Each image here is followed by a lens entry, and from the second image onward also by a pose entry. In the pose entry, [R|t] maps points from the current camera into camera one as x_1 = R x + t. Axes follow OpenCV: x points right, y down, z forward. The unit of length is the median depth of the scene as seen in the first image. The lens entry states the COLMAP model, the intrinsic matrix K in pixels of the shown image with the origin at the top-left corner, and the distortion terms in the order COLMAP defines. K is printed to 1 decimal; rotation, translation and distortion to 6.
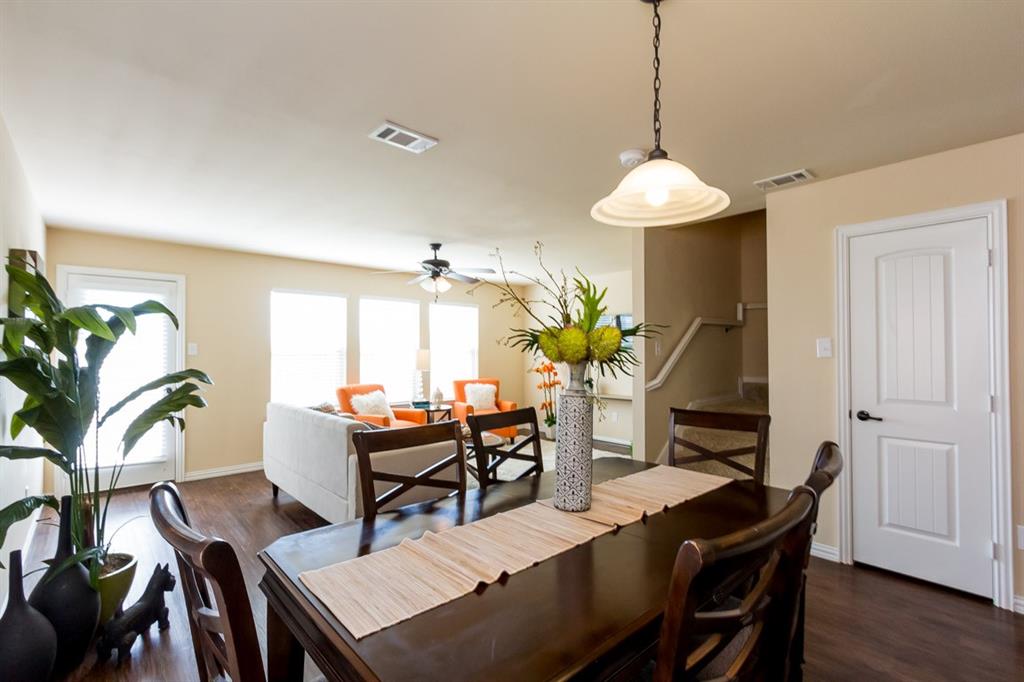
lens RADIAL K [[469.0, 0, 514.9], [0, 469.0, 345.8], [0, 0, 1]] dist [0.003316, -0.000090]
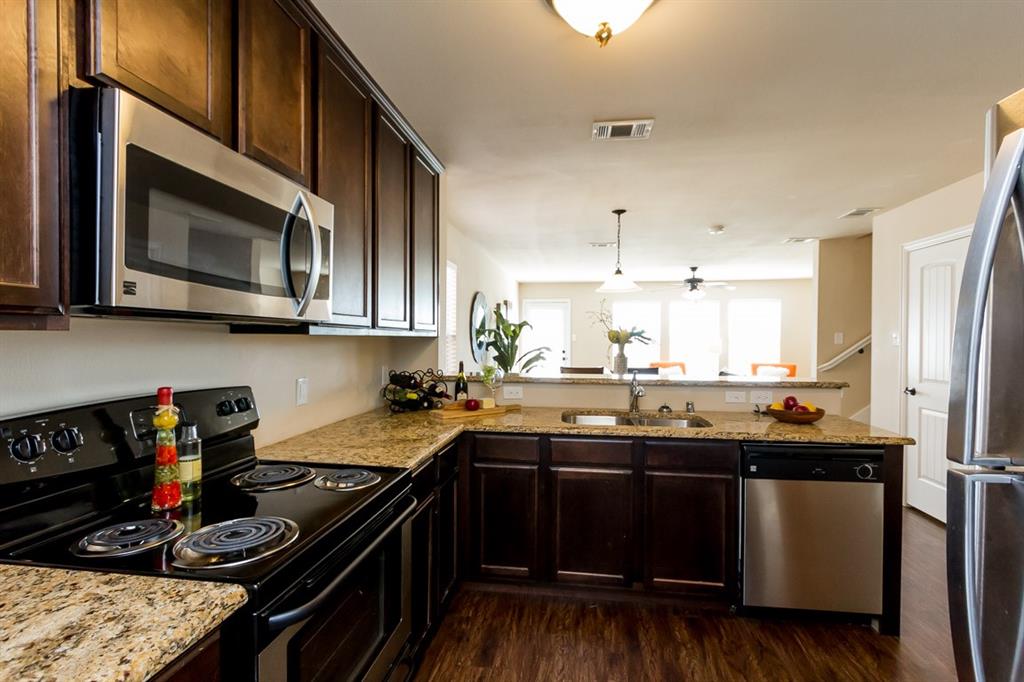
lens RADIAL K [[469.0, 0, 514.9], [0, 469.0, 345.8], [0, 0, 1]] dist [0.003316, -0.000090]
pose [[0.638523, 0.016113, -0.769434, 0.540982], [0.004630, 0.999682, 0.024777, -0.006909], [0.769589, -0.019383, 0.638245, -0.341391]]
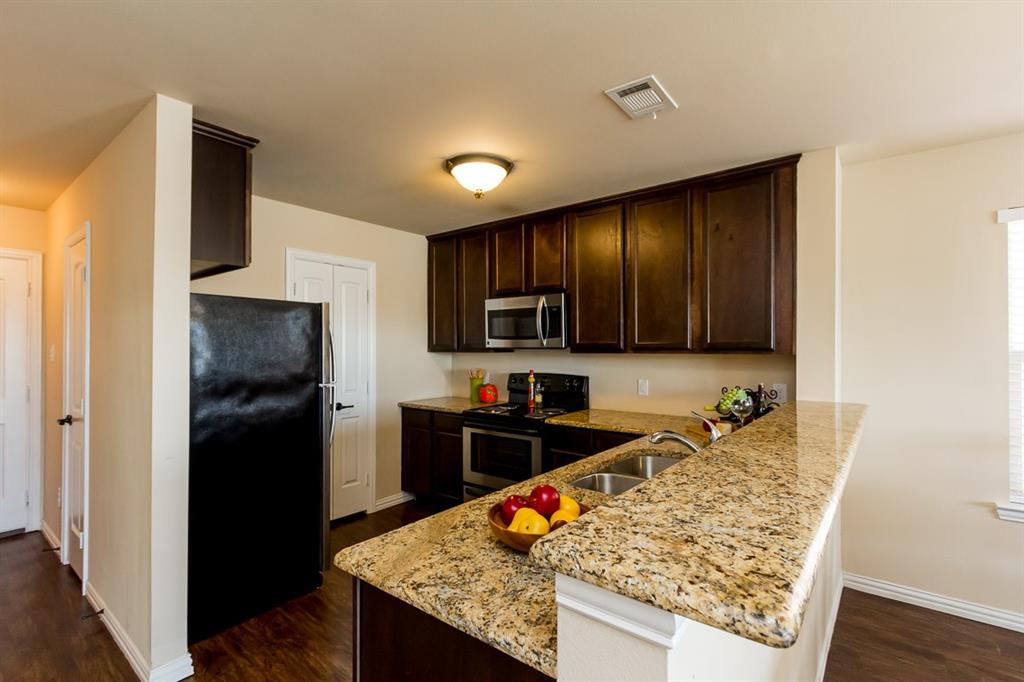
lens RADIAL K [[469.0, 0, 514.9], [0, 469.0, 345.8], [0, 0, 1]] dist [0.003316, -0.000090]
pose [[-0.984862, 0.003080, -0.173315, 0.417591], [0.006161, 0.999832, -0.017242, -0.006909], [0.173233, -0.018048, -0.984716, 0.352468]]
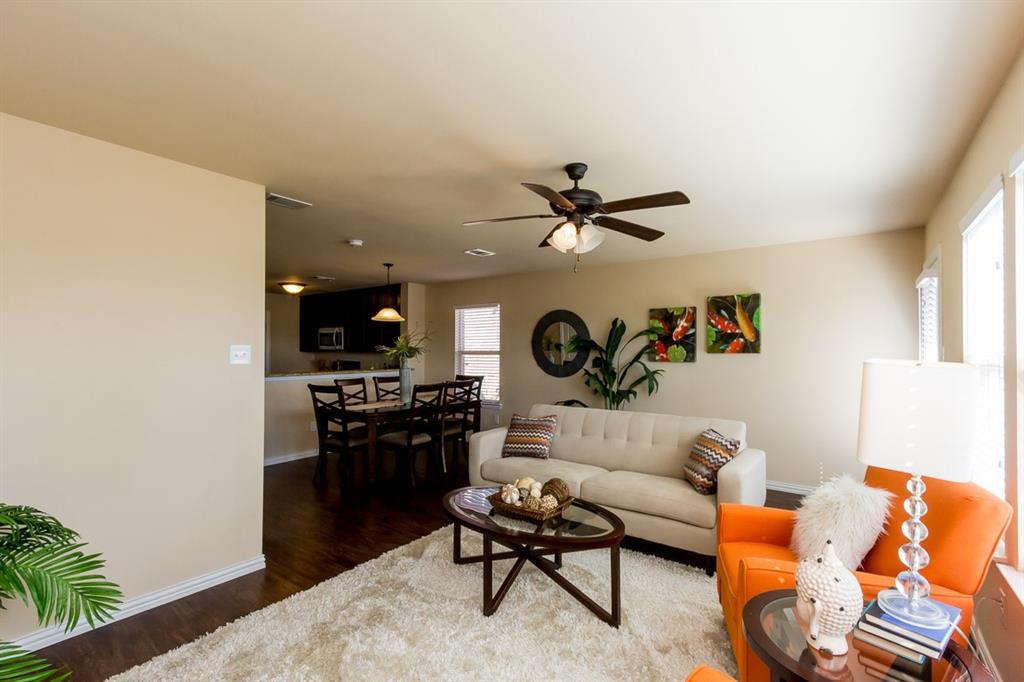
lens RADIAL K [[469.0, 0, 514.9], [0, 469.0, 345.8], [0, 0, 1]] dist [0.003316, -0.000090]
pose [[-0.979747, -0.004873, -0.200182, 0.008874], [-0.000193, 0.999726, -0.023395, 0.008292], [0.200241, -0.022882, -0.979479, 1.334803]]
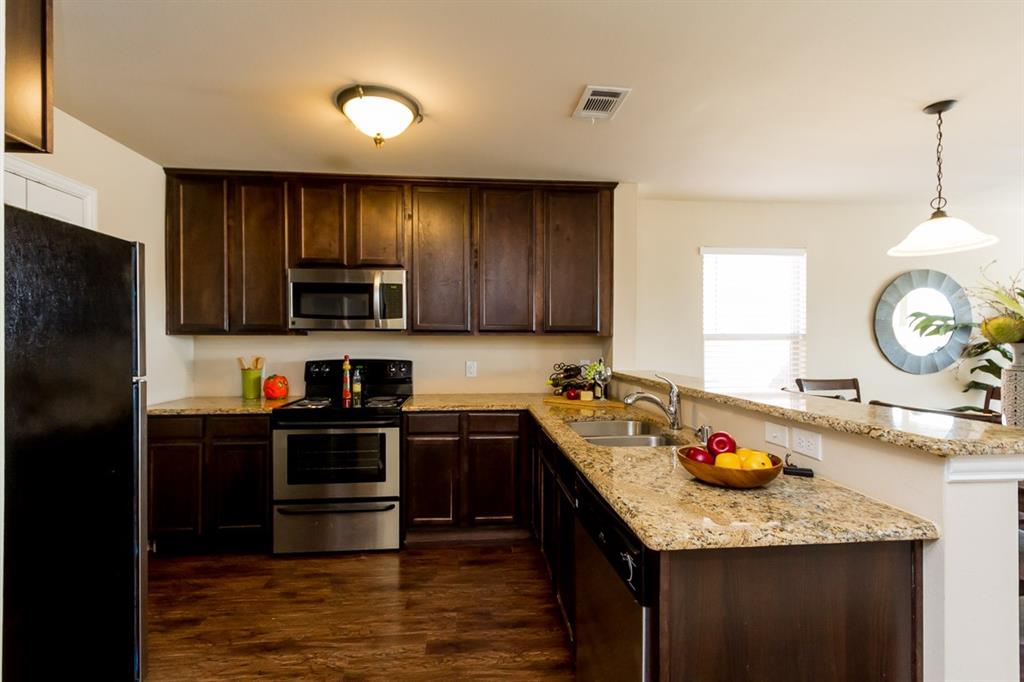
lens RADIAL K [[469.0, 0, 514.9], [0, 469.0, 345.8], [0, 0, 1]] dist [0.003316, -0.000090]
pose [[-0.597387, 0.008792, -0.801905, 0.626013], [0.012446, 0.999921, 0.001691, 0.006146], [0.801857, -0.008970, -0.597449, 0.203788]]
